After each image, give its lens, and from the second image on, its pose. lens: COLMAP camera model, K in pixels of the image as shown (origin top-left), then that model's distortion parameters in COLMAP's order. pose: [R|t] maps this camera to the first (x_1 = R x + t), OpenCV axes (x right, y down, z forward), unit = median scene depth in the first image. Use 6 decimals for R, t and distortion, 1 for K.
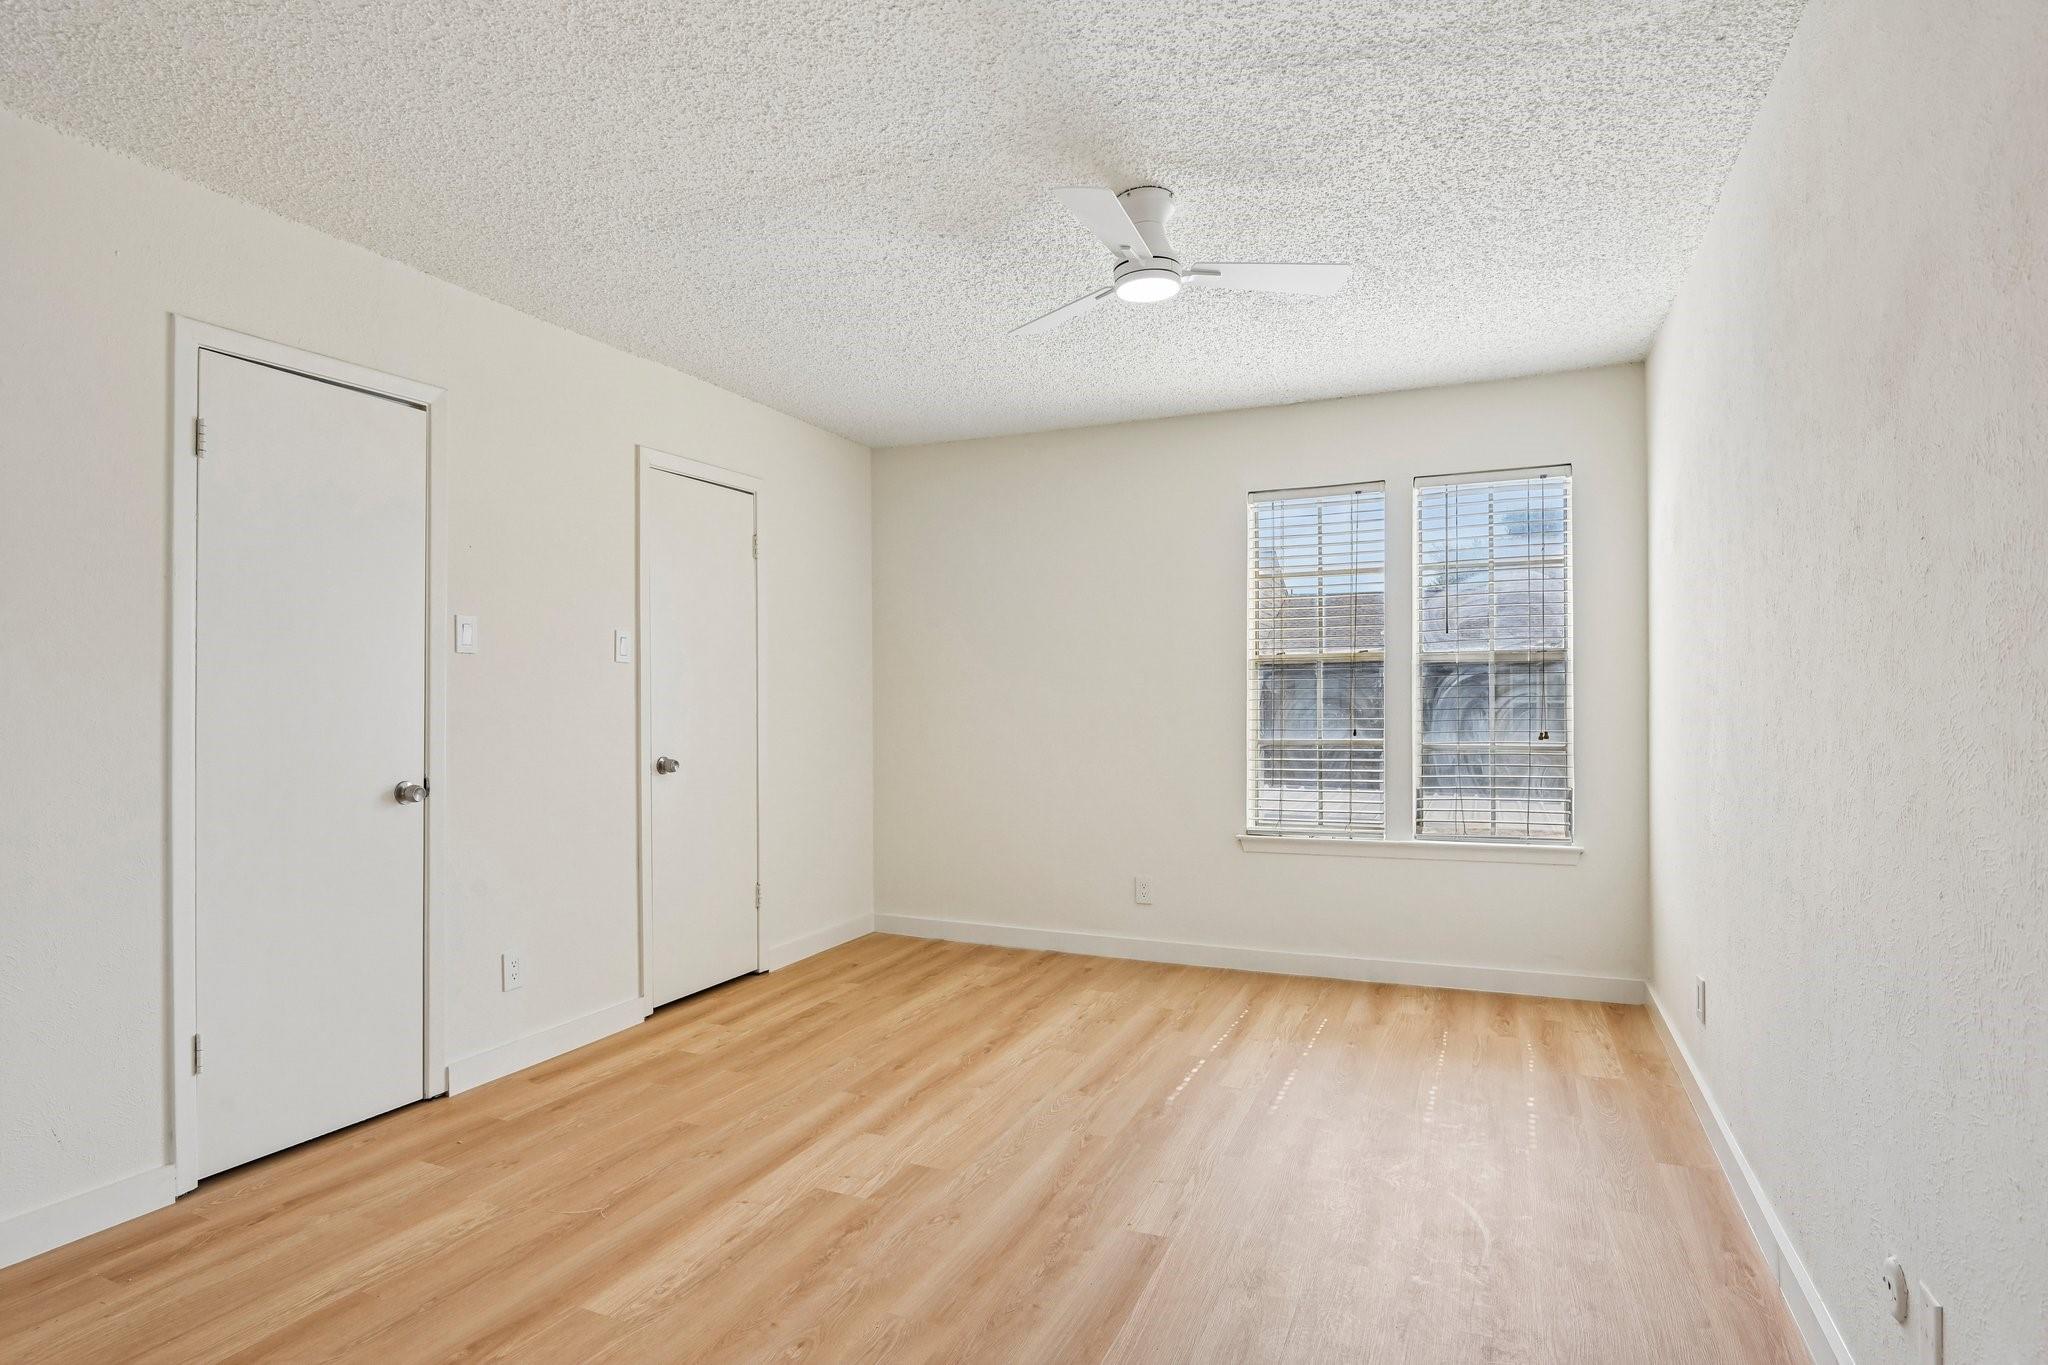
lens RADIAL K [[1068.9, 0, 1035.2], [0, 1068.9, 685.6], [0, 0, 1]] dist [-0.013607, -0.004468]
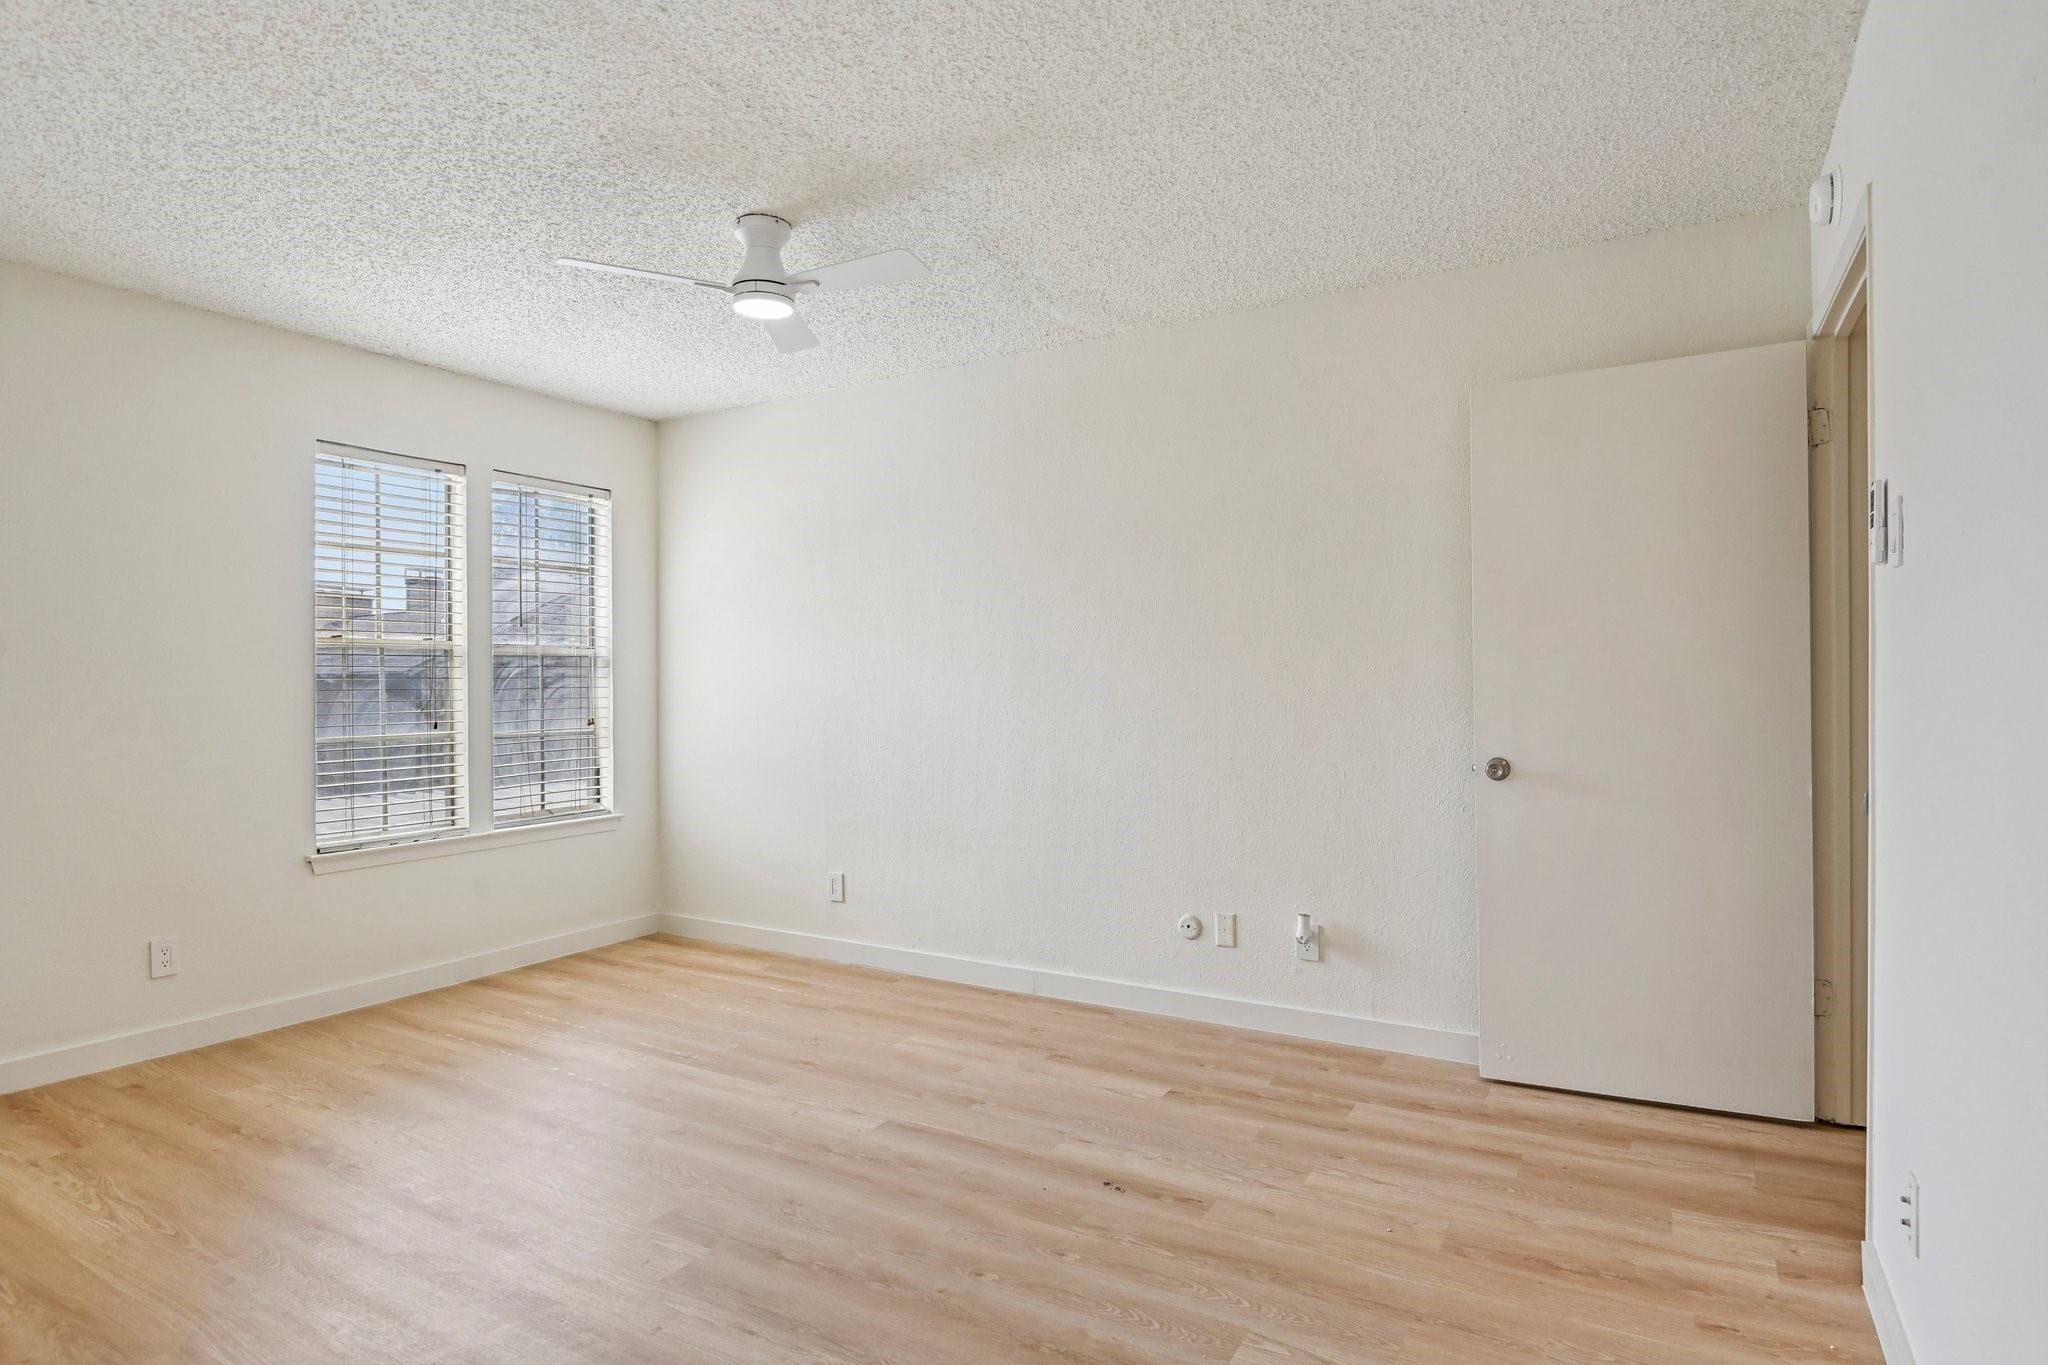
lens RADIAL K [[1068.9, 0, 1058.6], [0, 1068.9, 690.1], [0, 0, 1]] dist [-0.013607, -0.004468]
pose [[0.102859, 0.002166, 0.994694, -0.645567], [-0.008789, 0.999961, -0.001269, 0.010298], [-0.994657, -0.008612, 0.102874, 0.402066]]
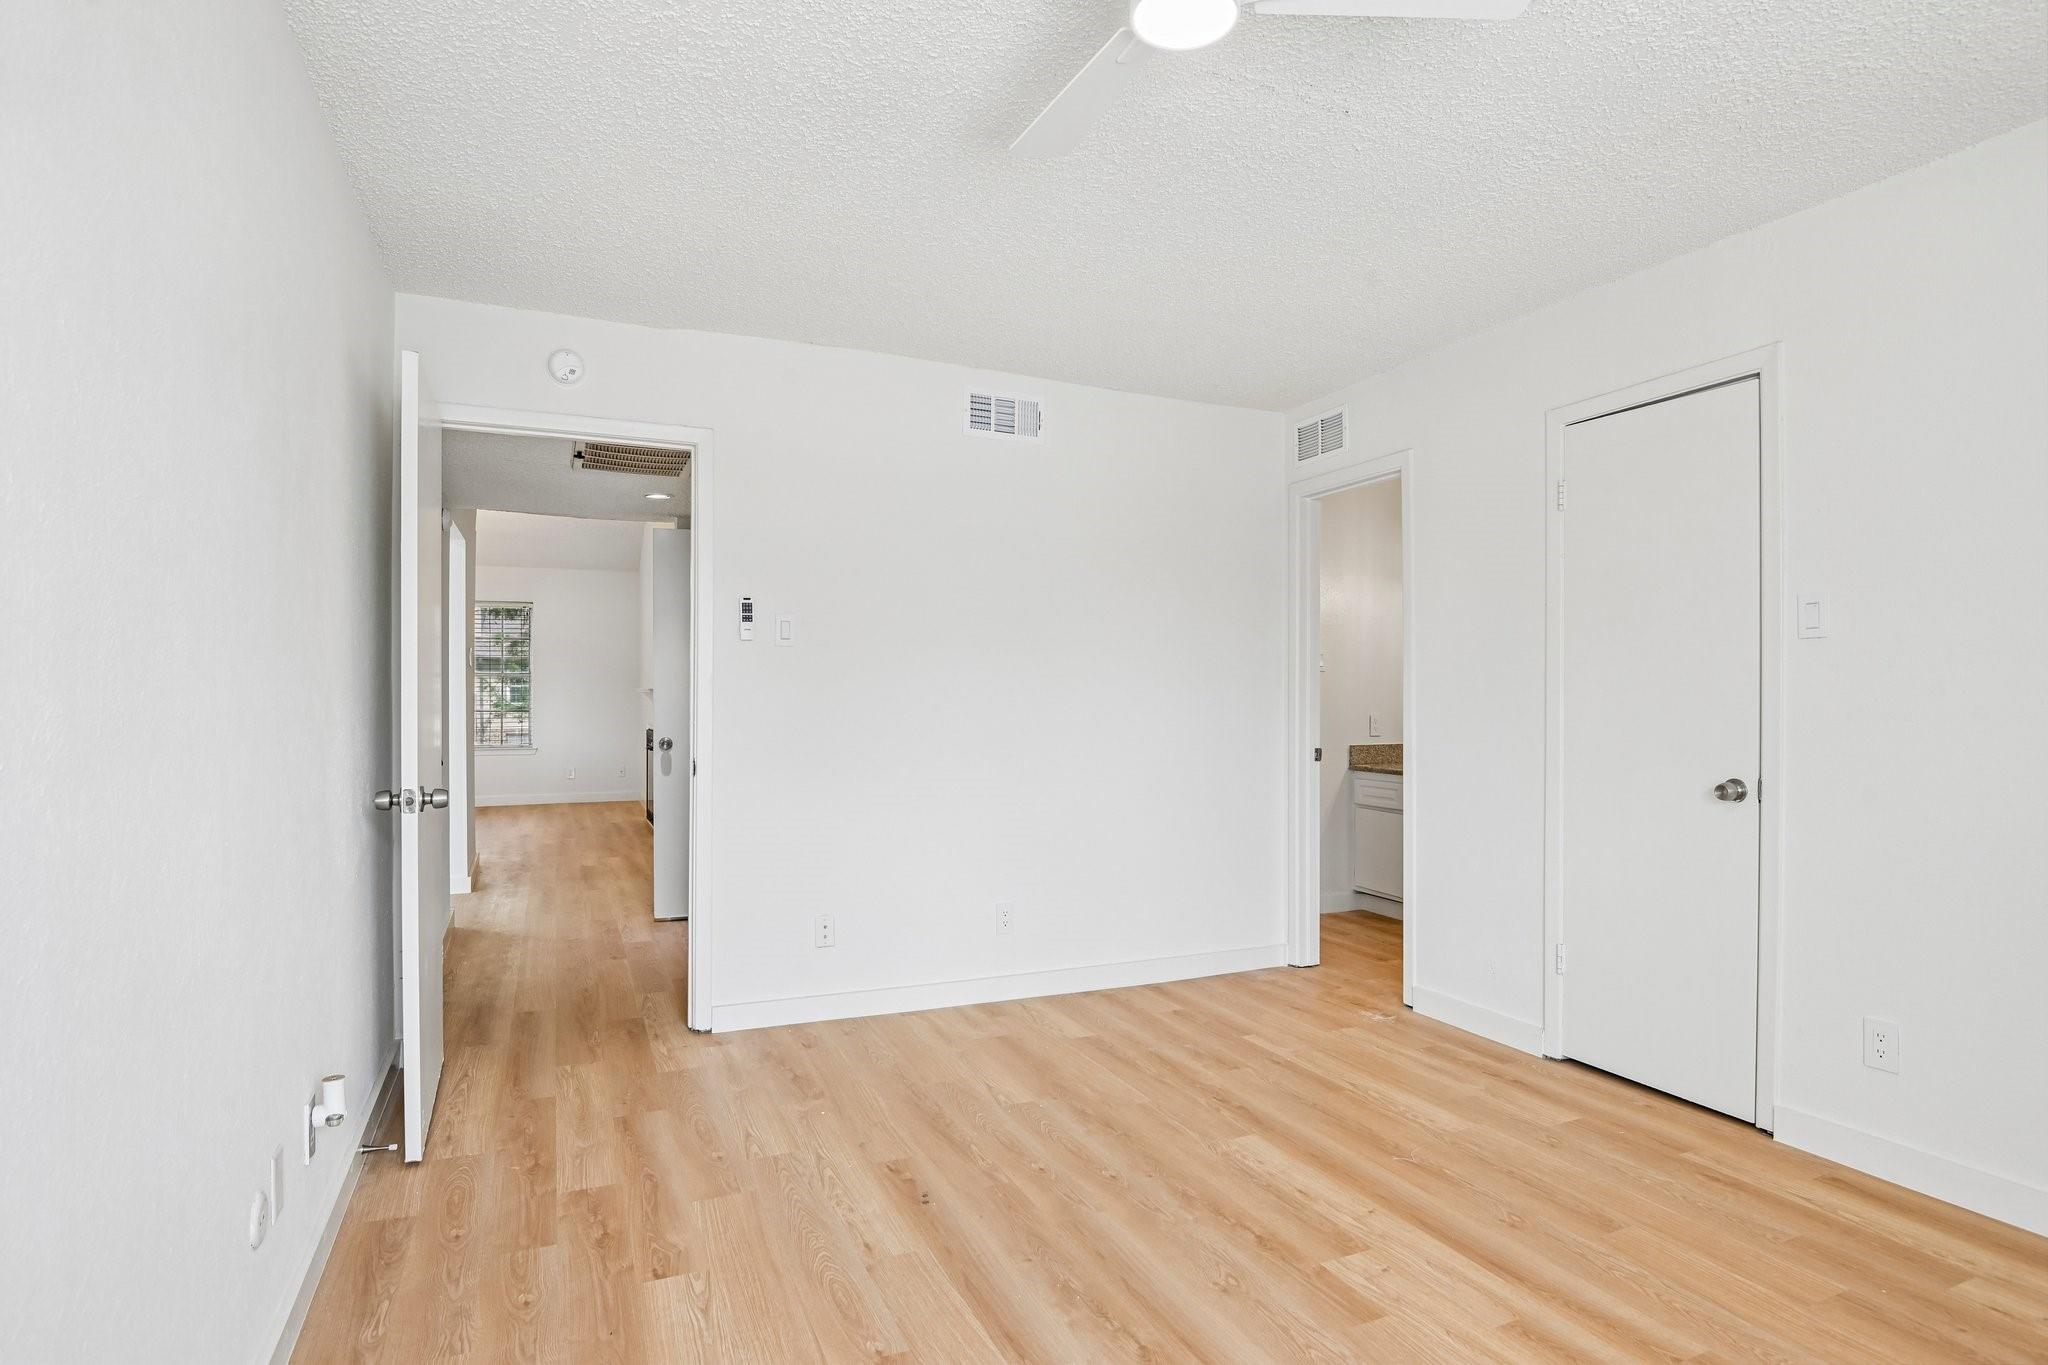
lens RADIAL K [[1068.9, 0, 1026.8], [0, 1068.9, 691.1], [0, 0, 1]] dist [-0.013607, -0.004468]
pose [[-0.683101, 0.001993, -0.730321, 0.414696], [0.013529, 0.999859, -0.009926, 0.009249], [0.730198, -0.016661, -0.683032, 0.917226]]
